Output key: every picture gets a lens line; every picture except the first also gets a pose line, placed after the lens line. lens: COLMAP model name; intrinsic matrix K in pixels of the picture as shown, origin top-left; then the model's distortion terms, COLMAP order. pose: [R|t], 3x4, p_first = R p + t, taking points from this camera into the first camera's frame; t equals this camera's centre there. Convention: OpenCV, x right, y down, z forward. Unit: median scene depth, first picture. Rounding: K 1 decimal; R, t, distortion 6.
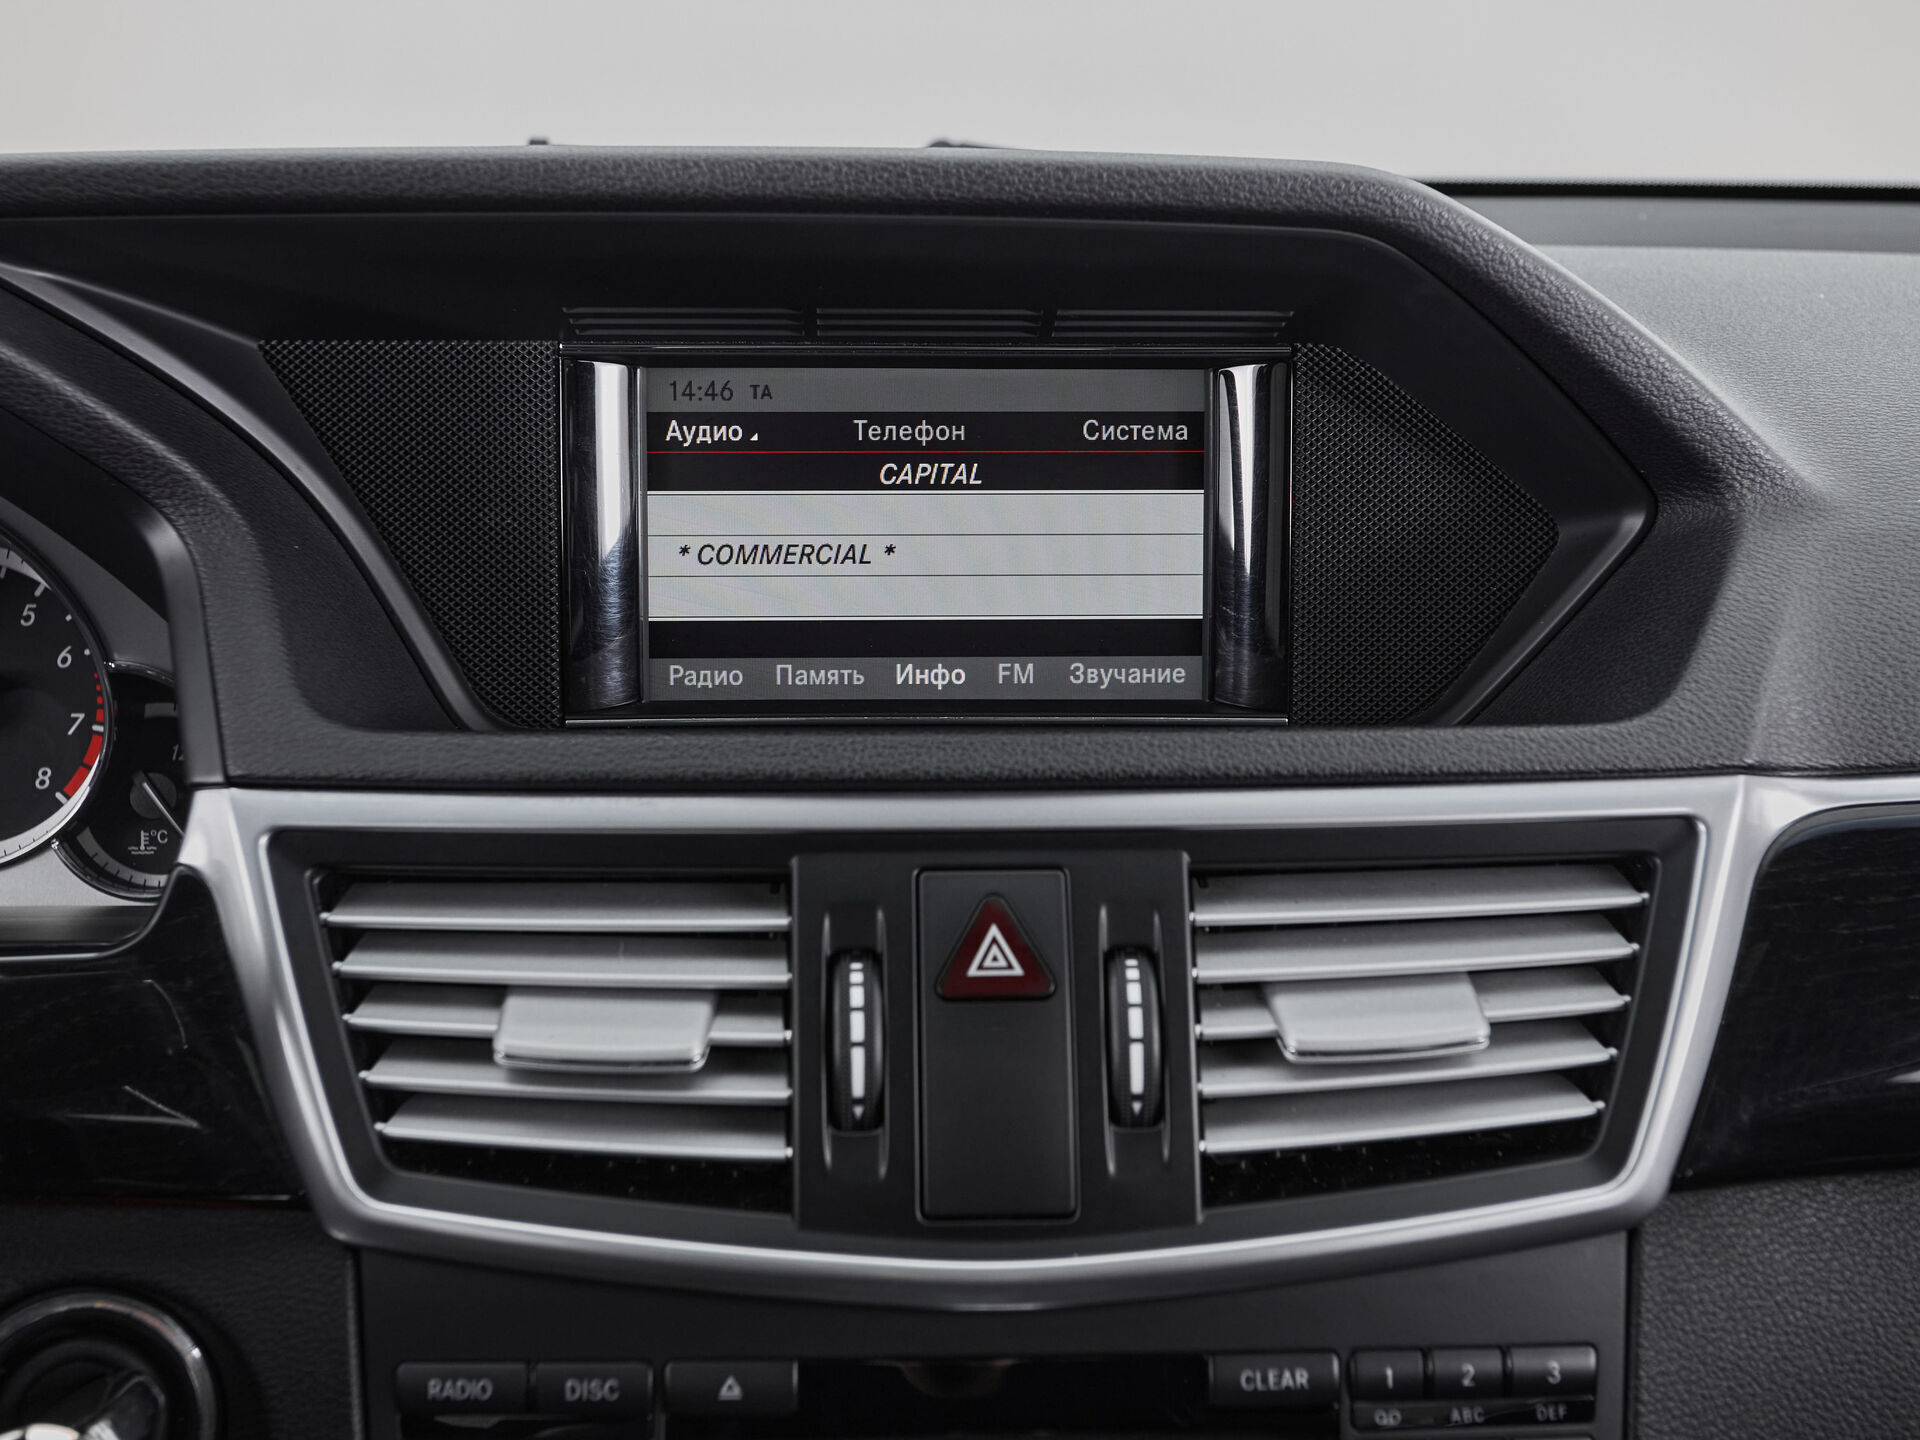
lens RADIAL K [[2519.4, 0, 973.3], [0, 2519.4, 713.0], [0, 0, 1]] dist [0.043641, 0.000000]
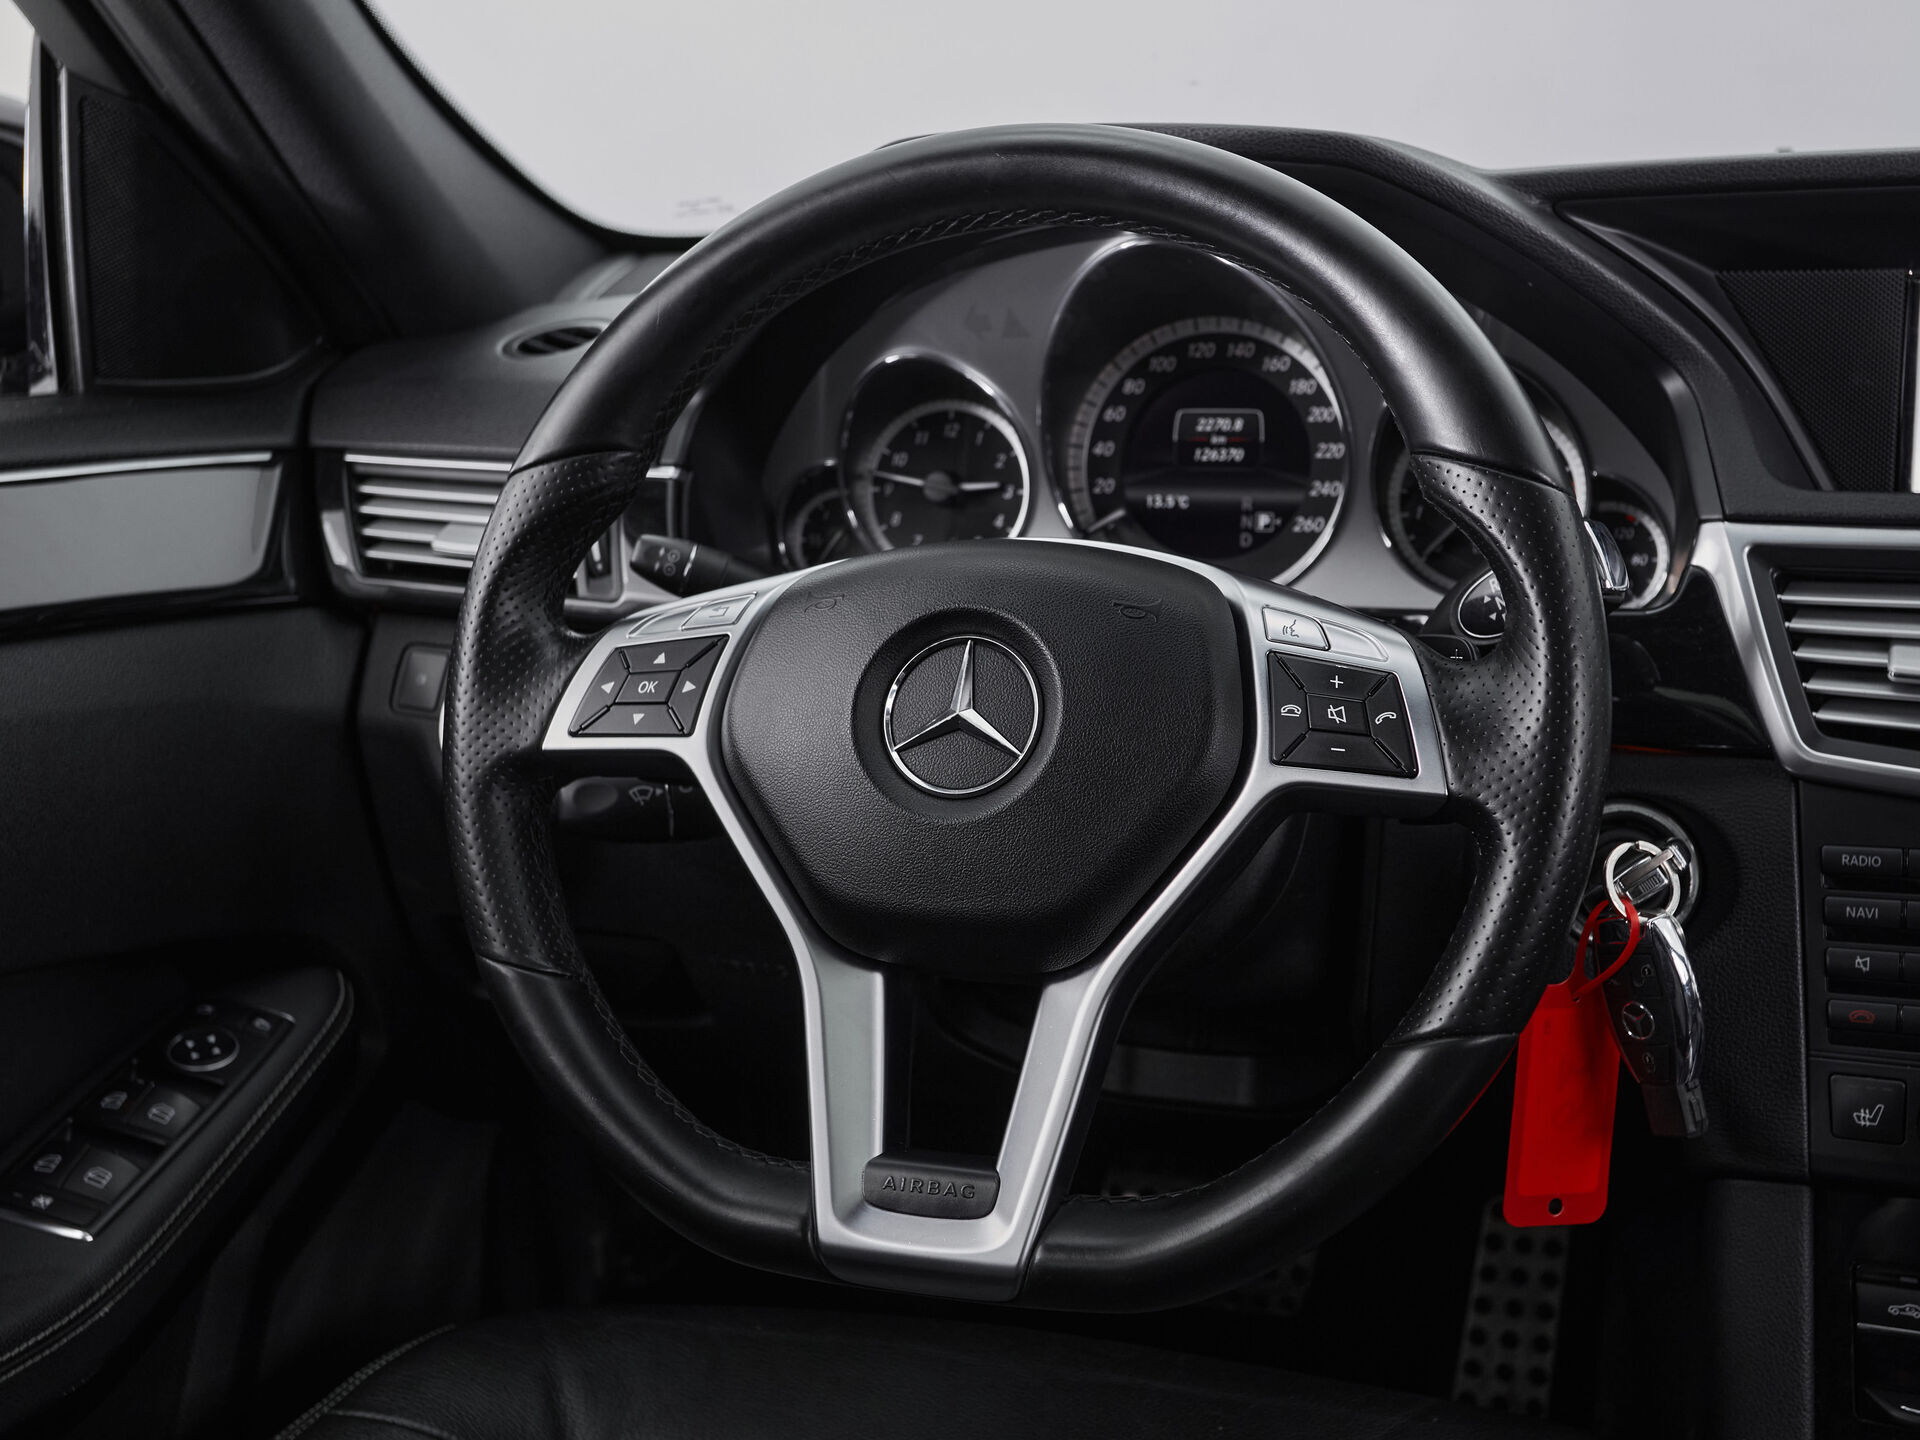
lens RADIAL K [[2519.4, 0, 949.5], [0, 2519.4, 728.8], [0, 0, 1]] dist [0.043641, 0.000000]
pose [[0.934134, 0.051002, -0.353259, -0.171142], [-0.051764, 0.998633, 0.007296, 0.188815], [0.353148, 0.011471, 0.935497, -0.826668]]
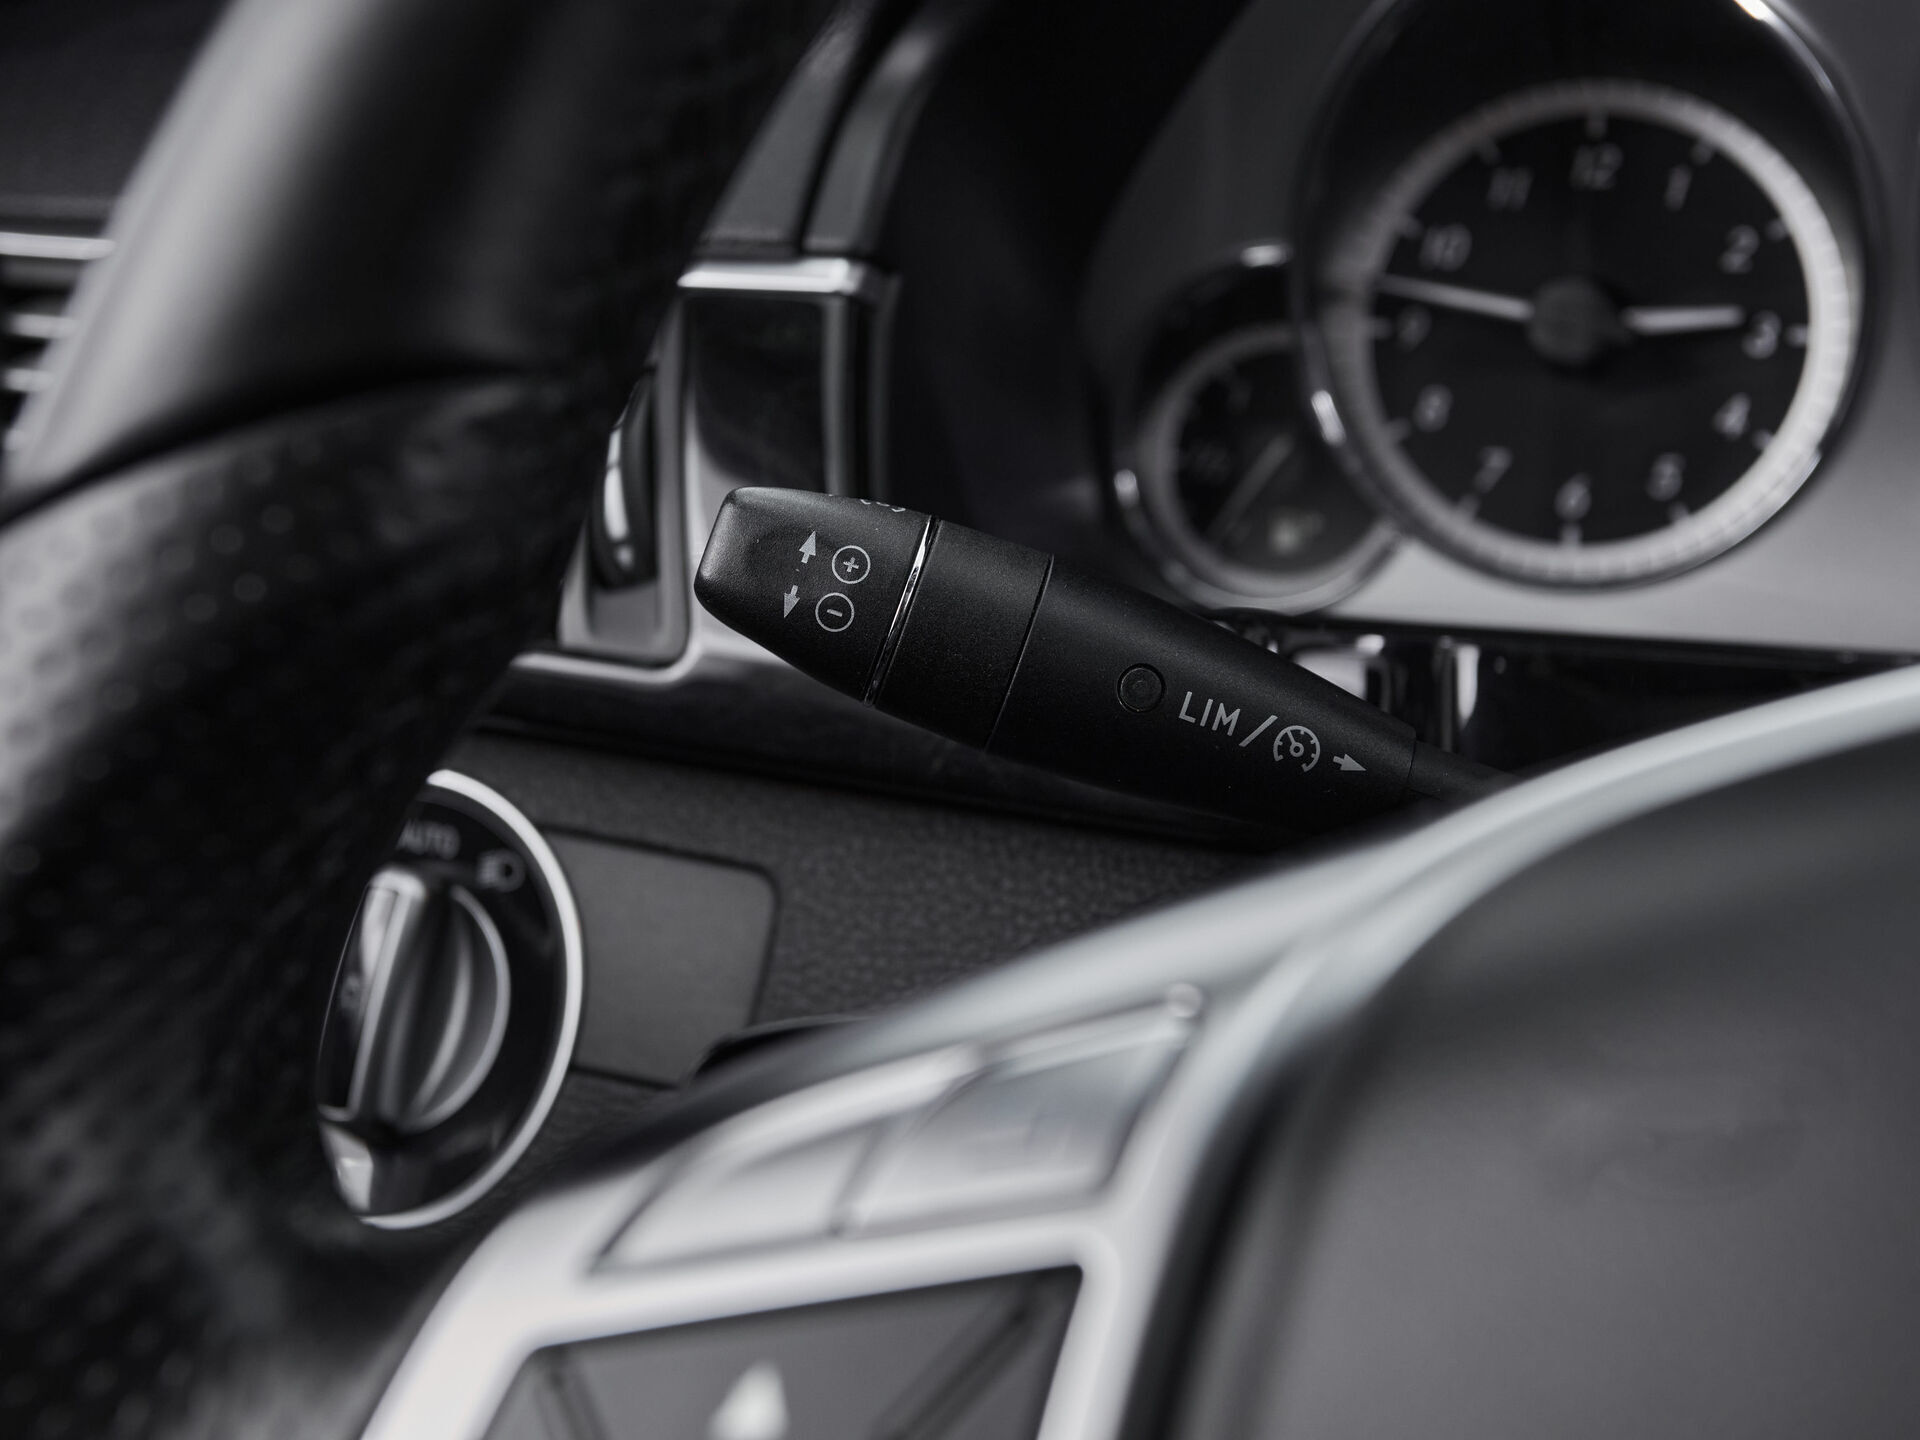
lens RADIAL K [[2519.4, 0, 947.8], [0, 2519.4, 635.9], [0, 0, 1]] dist [0.043641, 0.000000]
pose [[0.911603, 0.067519, -0.405488, -0.810634], [-0.059112, 0.997698, 0.033235, 0.079806], [0.406799, -0.006328, 0.913496, 0.403858]]
